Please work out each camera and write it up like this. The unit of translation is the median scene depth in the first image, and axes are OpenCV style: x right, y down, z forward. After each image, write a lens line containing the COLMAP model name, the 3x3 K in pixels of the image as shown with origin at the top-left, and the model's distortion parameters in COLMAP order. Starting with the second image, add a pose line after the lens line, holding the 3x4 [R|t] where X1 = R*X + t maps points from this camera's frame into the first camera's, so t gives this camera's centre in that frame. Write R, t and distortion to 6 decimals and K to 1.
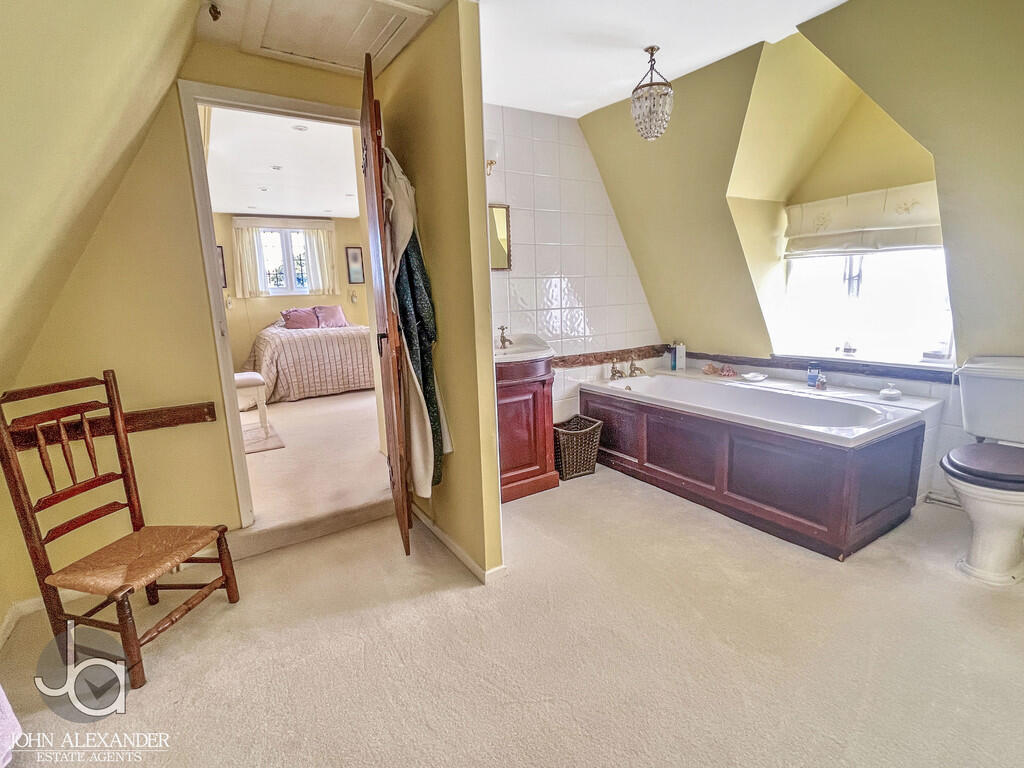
lens RADIAL K [[491.3, 0, 511.1], [0, 491.3, 381.7], [0, 0, 1]] dist [-0.001291, 0.000375]
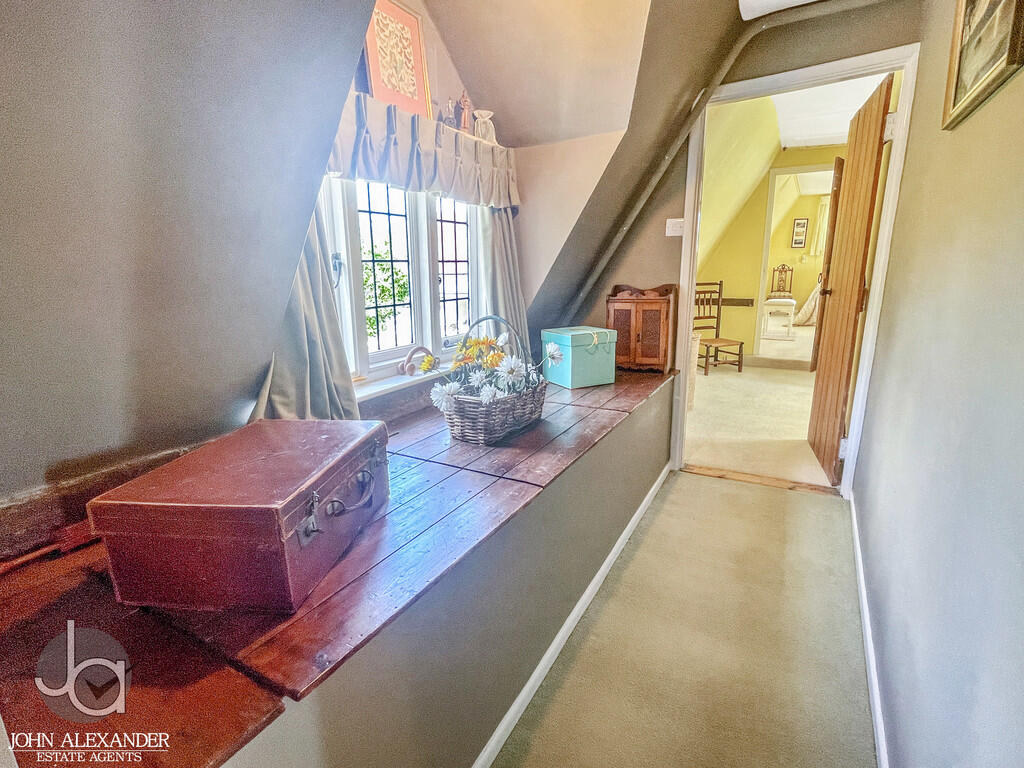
lens RADIAL K [[491.3, 0, 510.6], [0, 491.3, 378.5], [0, 0, 1]] dist [-0.001291, 0.000375]
pose [[0.447771, 0.226640, -0.864948, 0.377249], [-0.156810, 0.972256, 0.173579, 0.068175], [0.880290, 0.057909, 0.470888, -0.427426]]
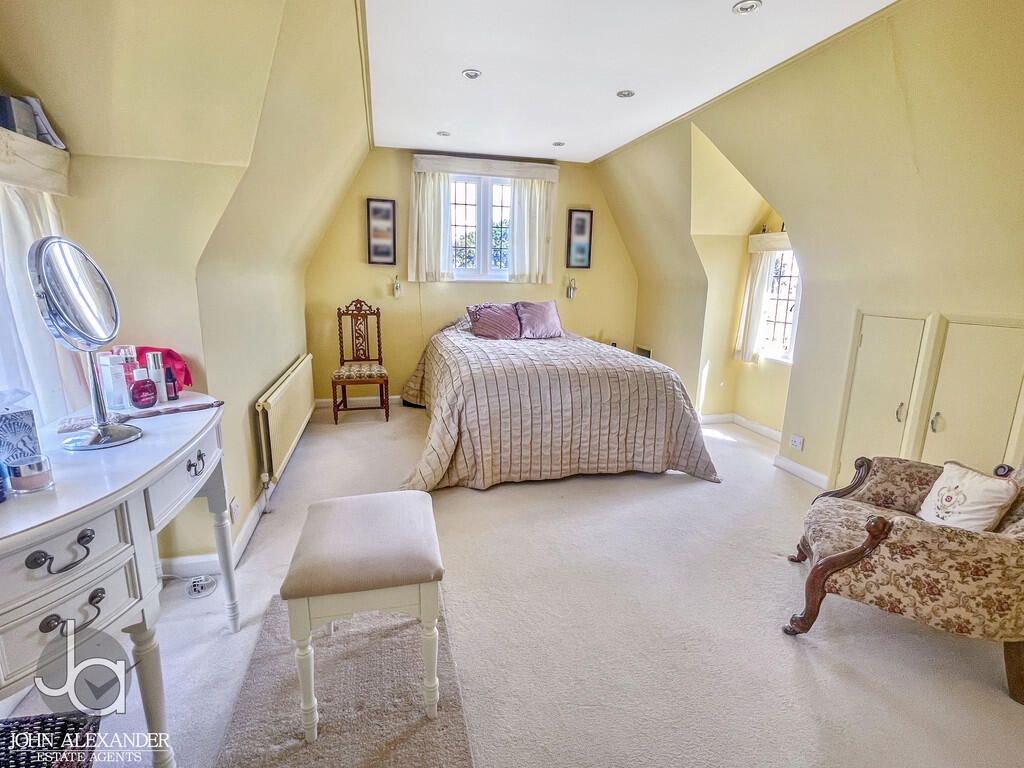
lens RADIAL K [[491.3, 0, 514.3], [0, 491.3, 384.2], [0, 0, 1]] dist [-0.001291, 0.000375]
pose [[0.951441, 0.118949, -0.283923, -0.223339], [-0.108628, 0.992728, 0.051883, -0.084771], [0.288029, -0.018522, 0.957442, 0.415776]]
